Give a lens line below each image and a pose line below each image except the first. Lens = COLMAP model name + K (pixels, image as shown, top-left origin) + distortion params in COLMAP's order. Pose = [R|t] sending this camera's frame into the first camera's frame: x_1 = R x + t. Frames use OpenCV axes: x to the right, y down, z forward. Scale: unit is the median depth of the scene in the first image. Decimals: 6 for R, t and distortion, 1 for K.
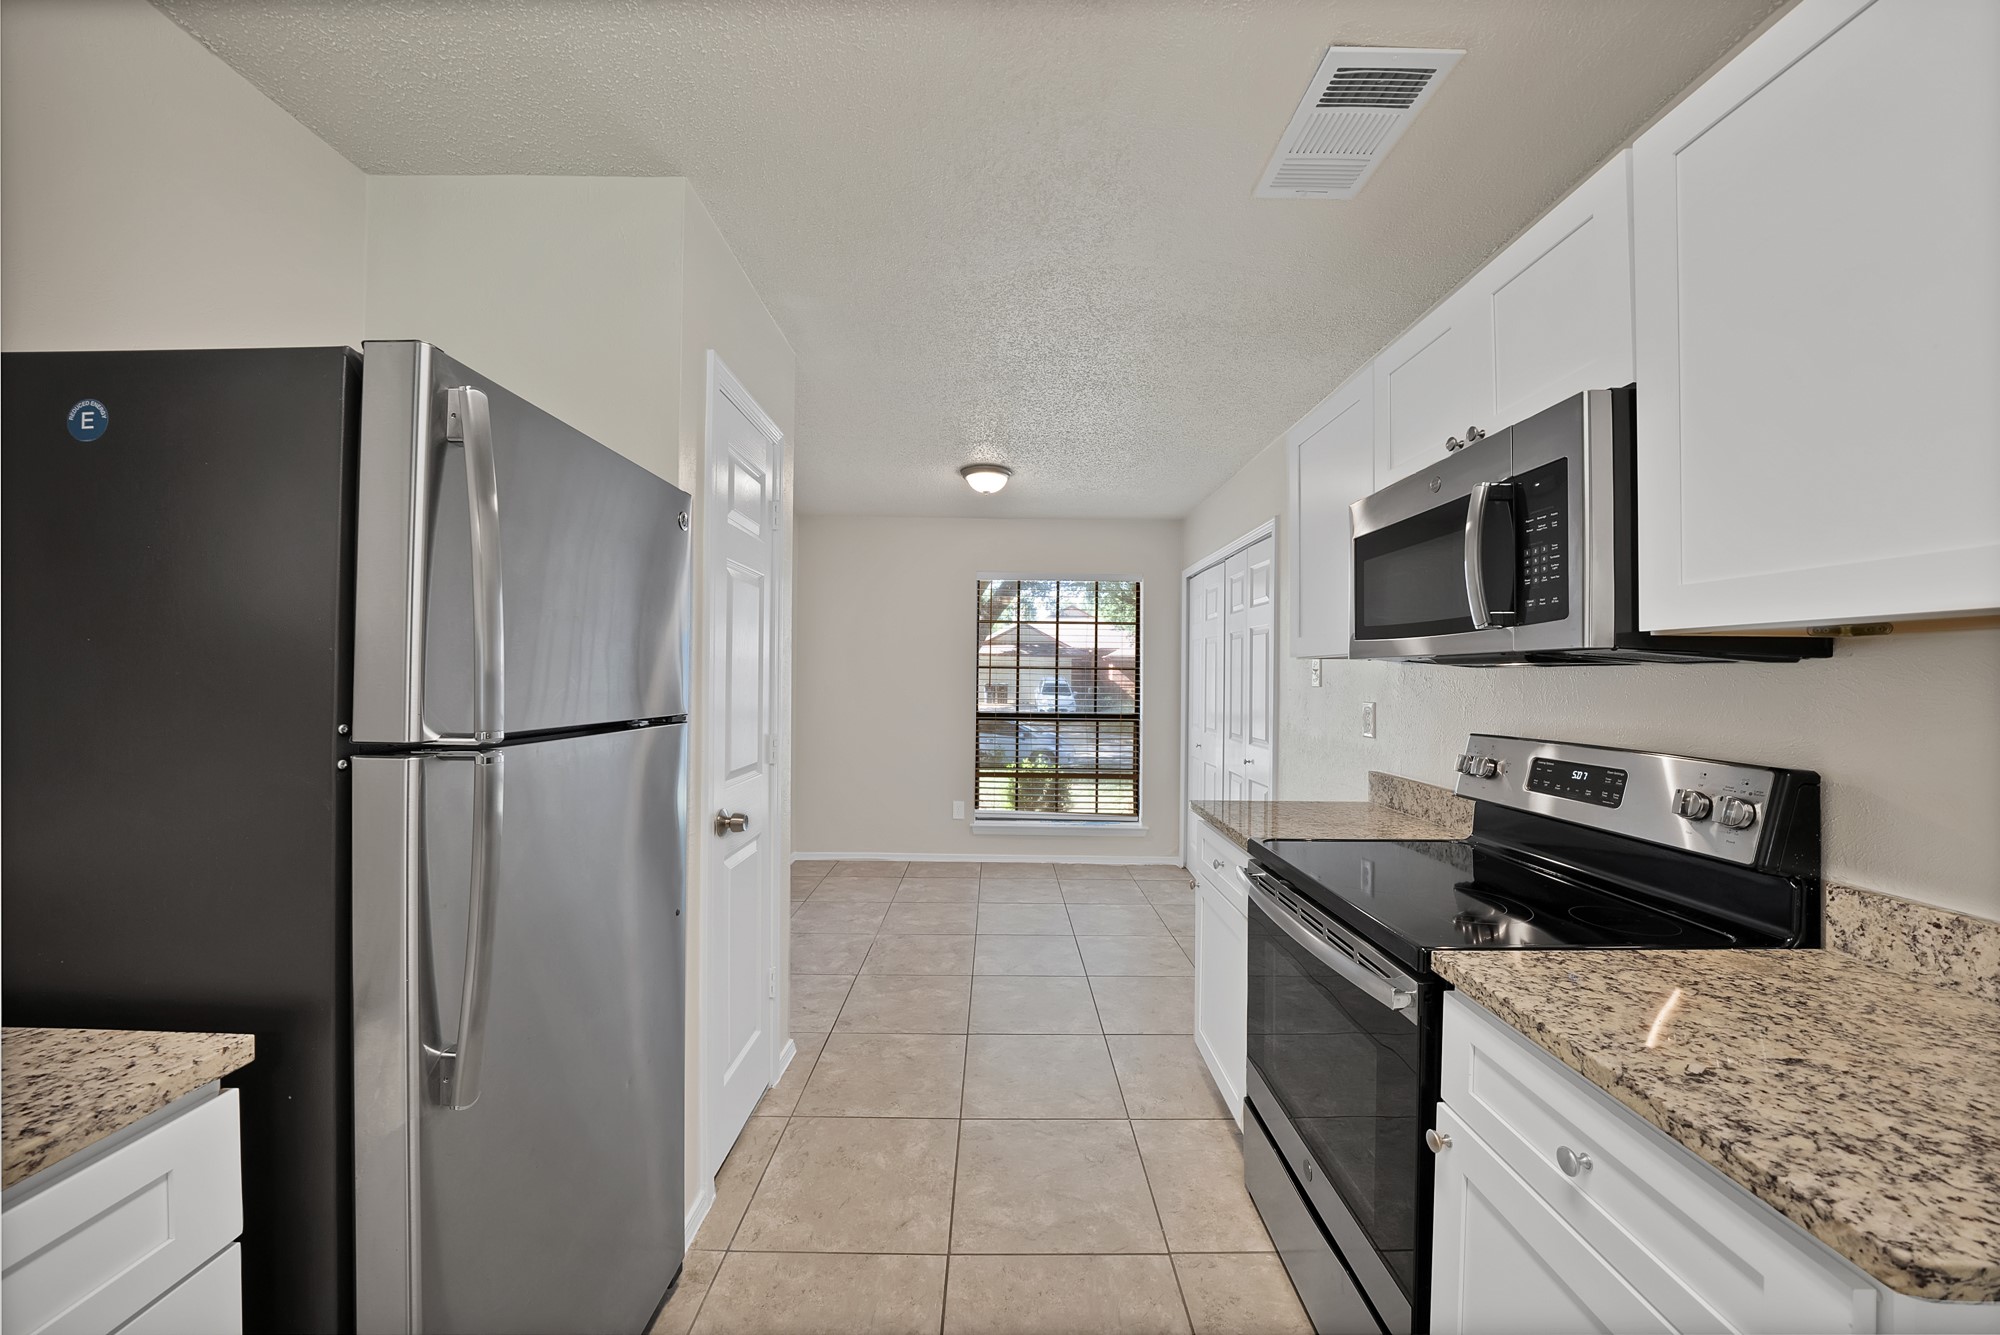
lens RADIAL K [[708.9, 0, 1000.0], [0, 708.9, 667.5], [0, 0, 1]] dist [-0.026779, 0.003042]
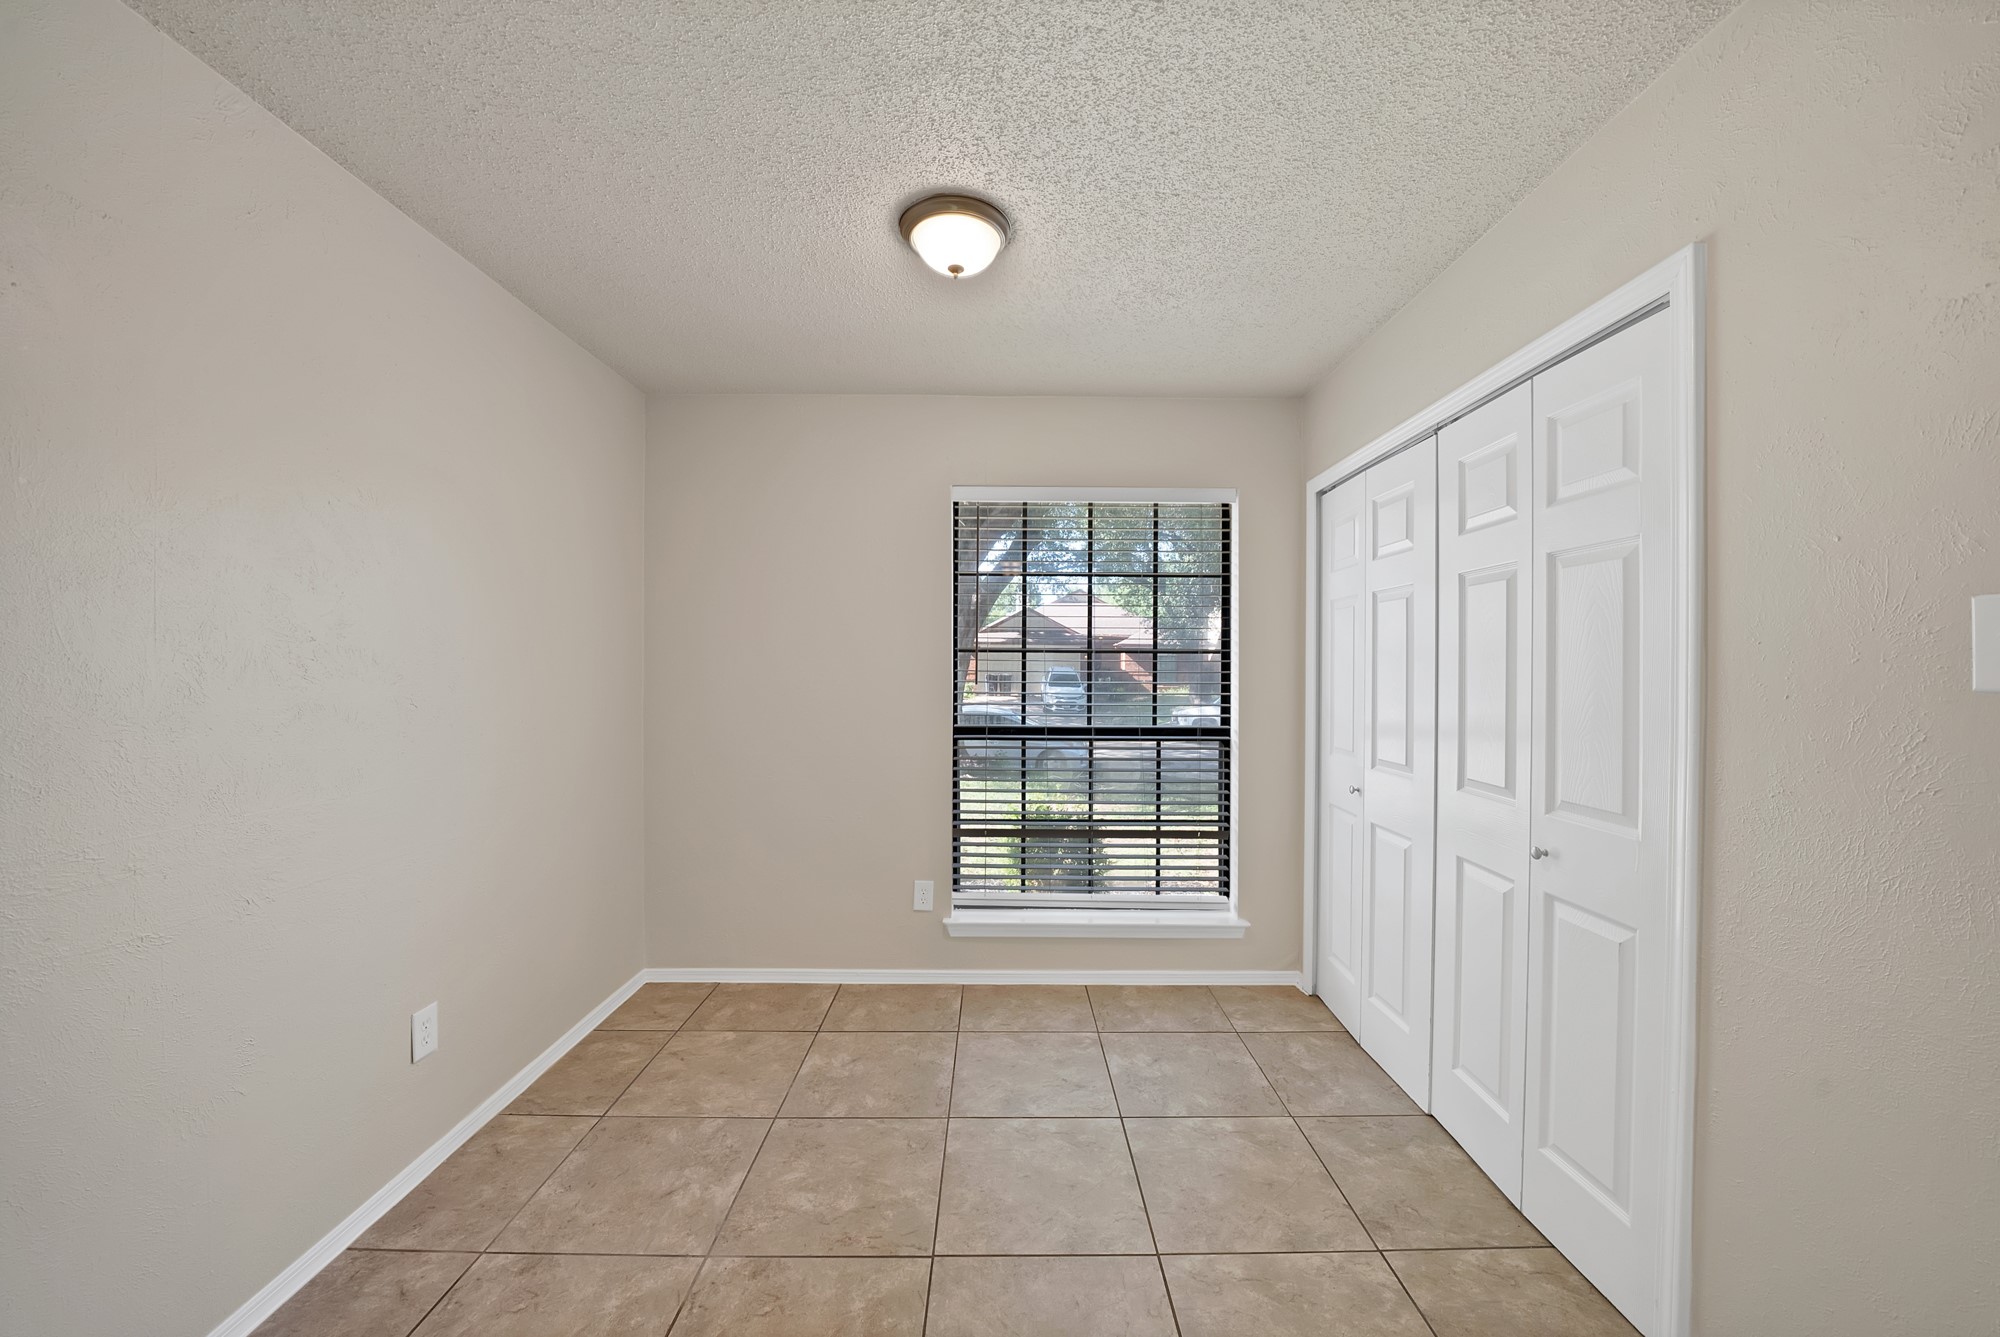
lens RADIAL K [[708.9, 0, 1000.0], [0, 708.9, 668.5], [0, 0, 1]] dist [-0.026779, 0.003042]
pose [[0.999966, -0.005693, -0.005951, 0.009040], [0.005789, 0.999852, 0.016223, 0.005245], [0.005858, -0.016257, 0.999851, 0.423283]]
